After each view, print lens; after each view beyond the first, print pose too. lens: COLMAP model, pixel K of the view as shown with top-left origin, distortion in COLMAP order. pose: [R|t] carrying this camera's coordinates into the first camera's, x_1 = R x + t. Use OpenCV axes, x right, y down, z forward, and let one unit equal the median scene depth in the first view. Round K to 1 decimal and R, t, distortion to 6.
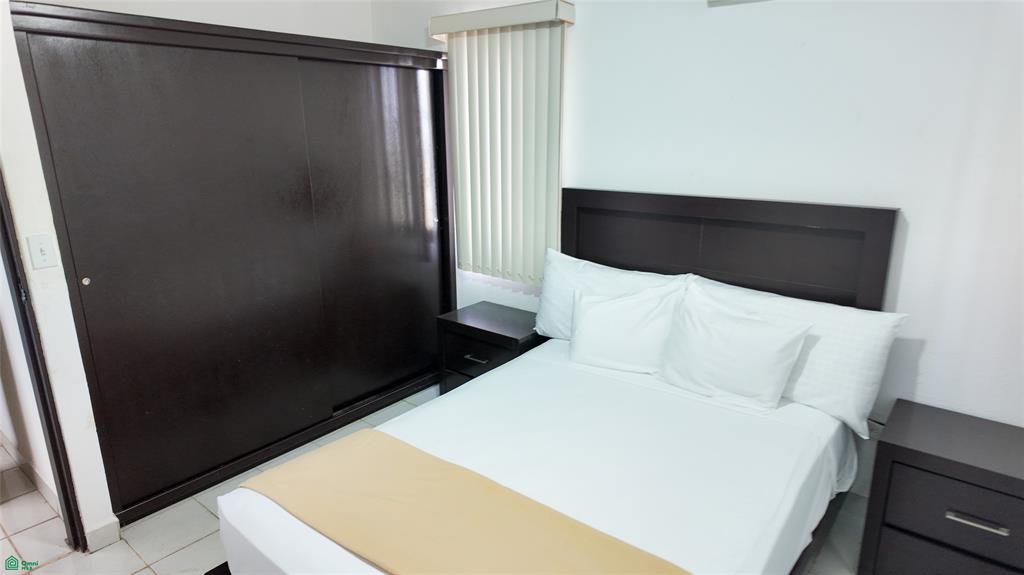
lens RADIAL K [[596.0, 0, 514.0], [0, 596.0, 285.8], [0, 0, 1]] dist [0.006417, 0.000973]
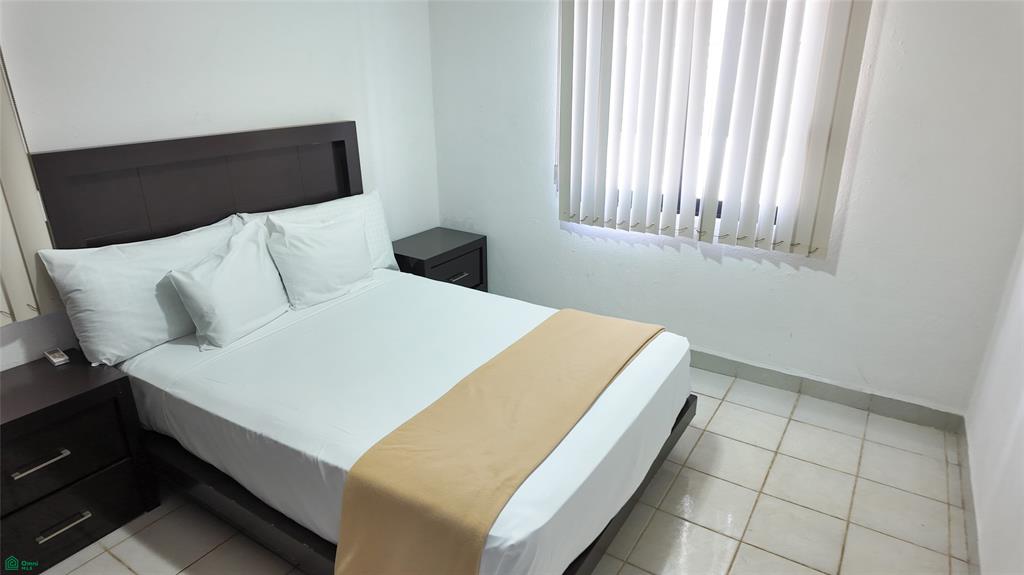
lens RADIAL K [[596.0, 0, 514.6], [0, 596.0, 289.1], [0, 0, 1]] dist [0.006417, 0.000973]
pose [[-0.123390, -0.340028, 0.932285, -0.793354], [0.254697, 0.897143, 0.360921, -0.162065], [-0.959116, 0.281984, -0.024094, 0.670348]]
